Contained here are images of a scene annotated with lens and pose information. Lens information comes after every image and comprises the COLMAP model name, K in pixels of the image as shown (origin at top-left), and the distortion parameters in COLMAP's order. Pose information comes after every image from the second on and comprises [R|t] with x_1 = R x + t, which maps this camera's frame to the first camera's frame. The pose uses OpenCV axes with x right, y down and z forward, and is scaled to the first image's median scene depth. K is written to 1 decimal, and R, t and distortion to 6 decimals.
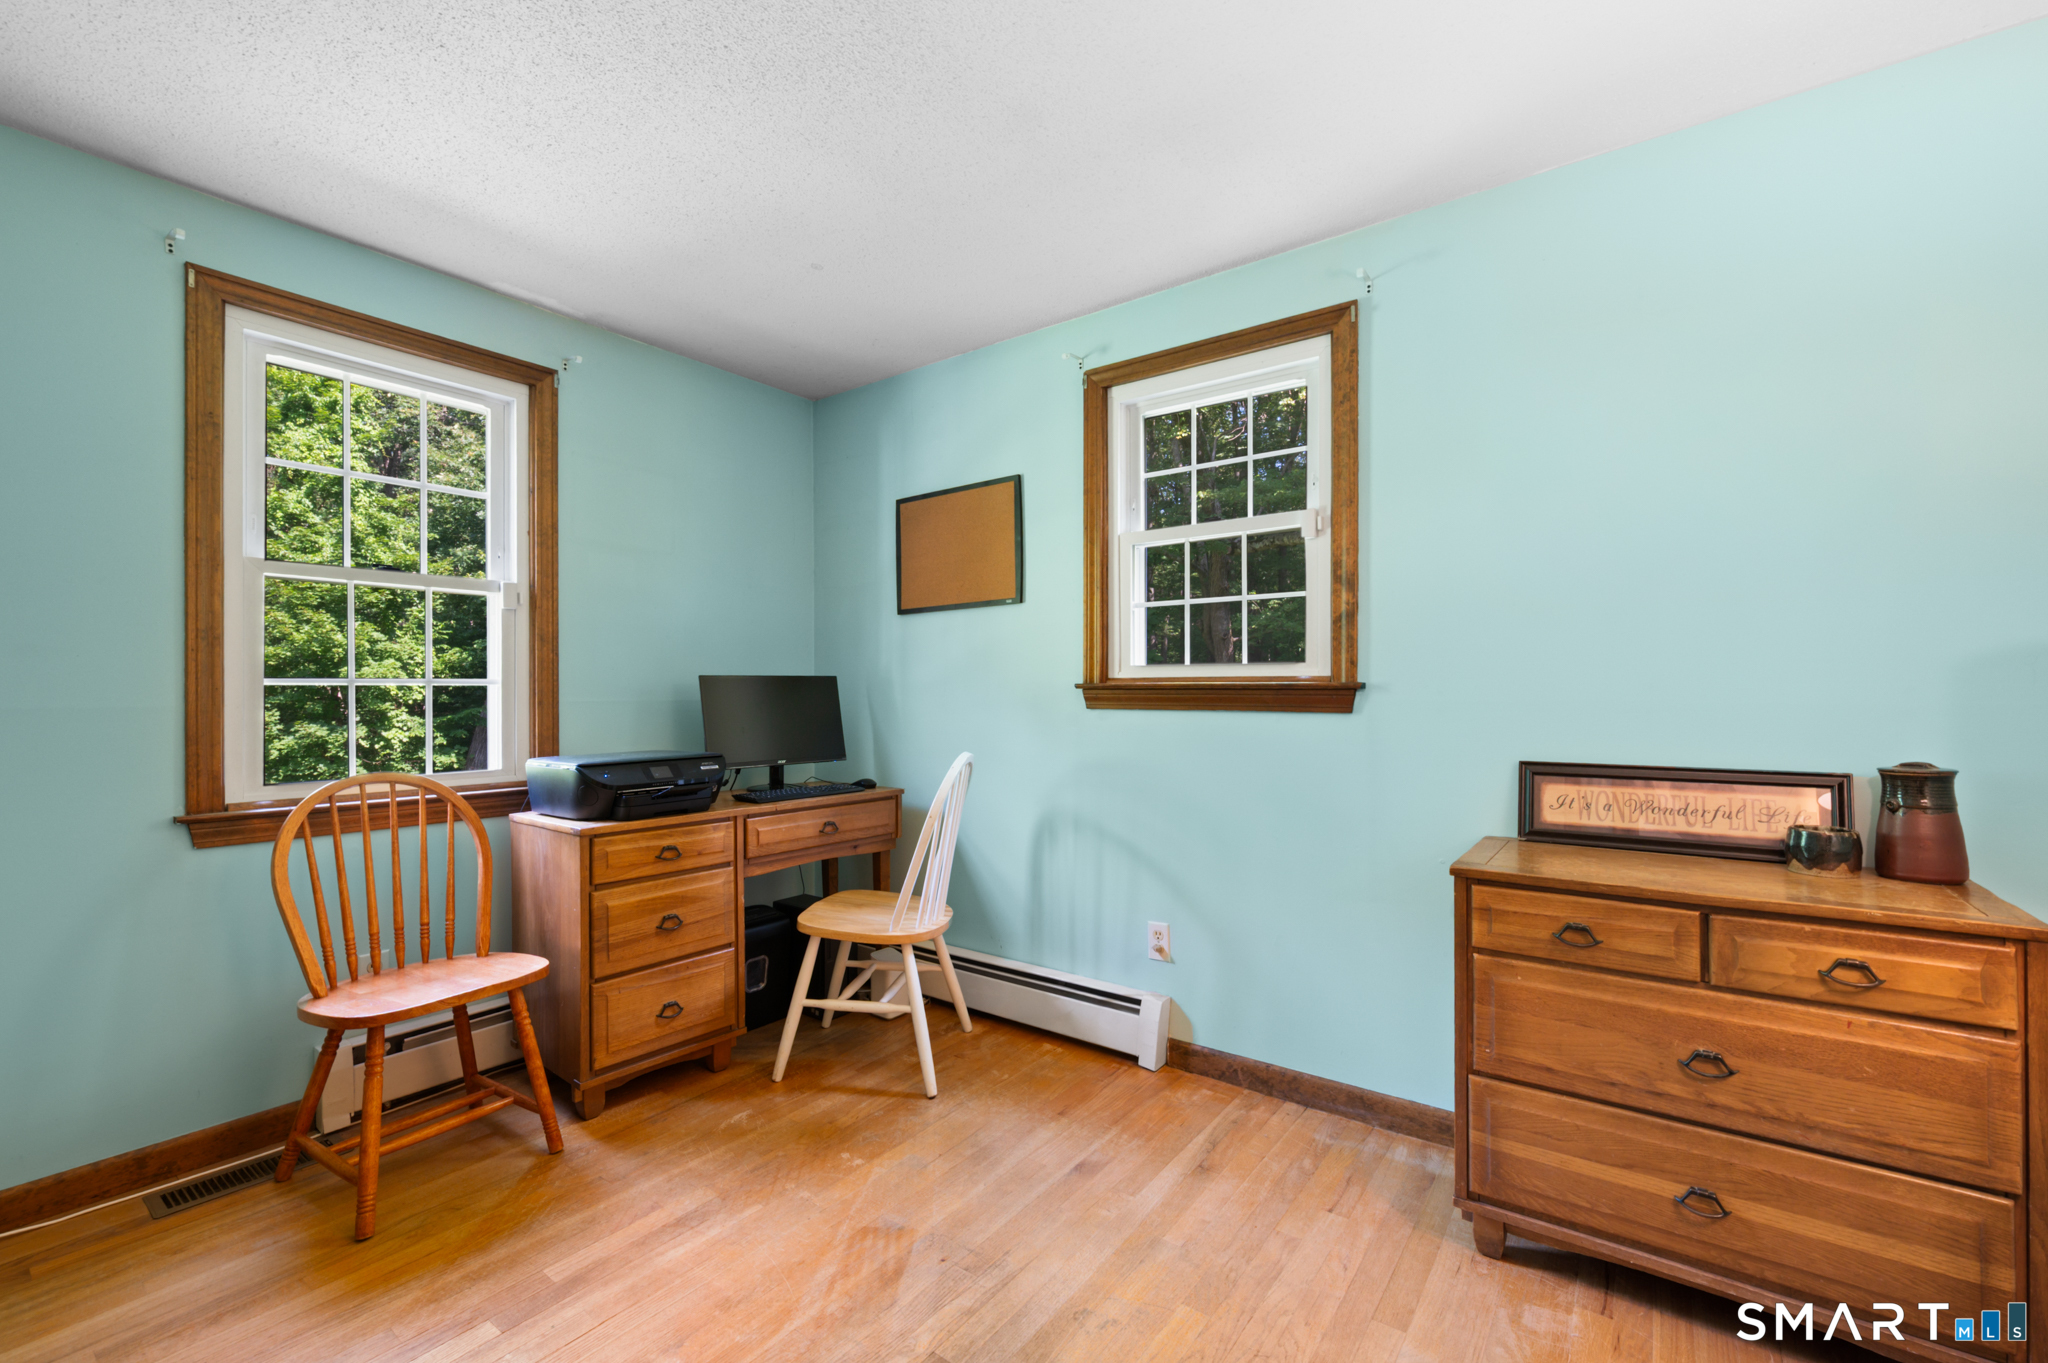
lens RADIAL K [[828.8, 0, 1012.4], [0, 828.8, 685.6], [0, 0, 1]] dist [-0.003256, 0.000860]
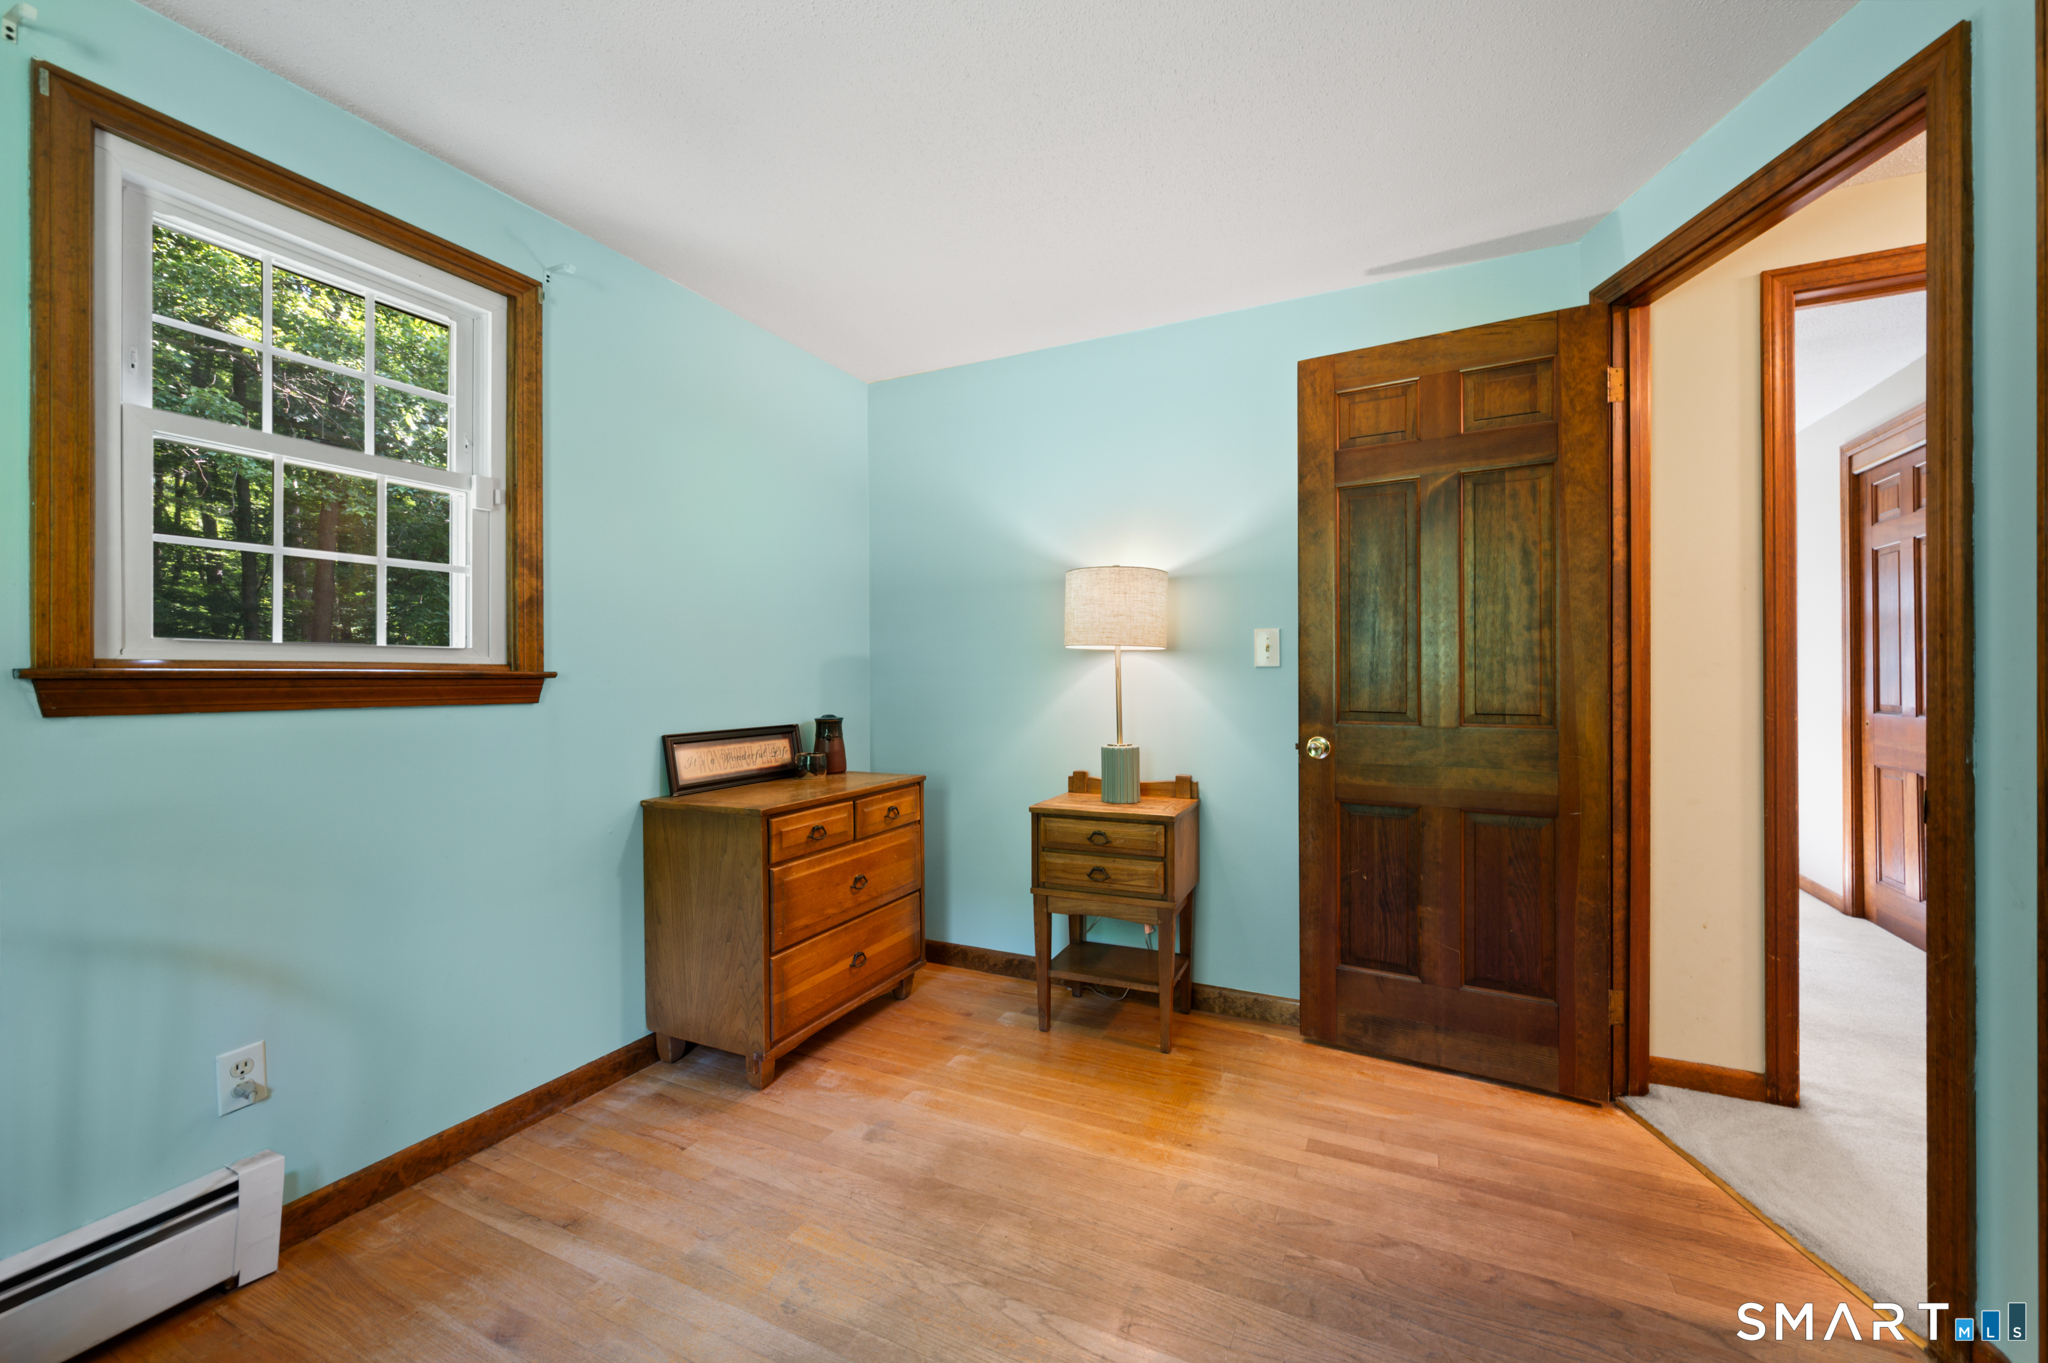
lens RADIAL K [[828.8, 0, 1017.6], [0, 828.8, 672.8], [0, 0, 1]] dist [-0.003256, 0.000860]
pose [[-0.175488, 0.006248, 0.984462, -0.646569], [0.001247, 0.999980, -0.006124, 0.004297], [-0.984481, 0.000153, -0.175492, 0.618292]]
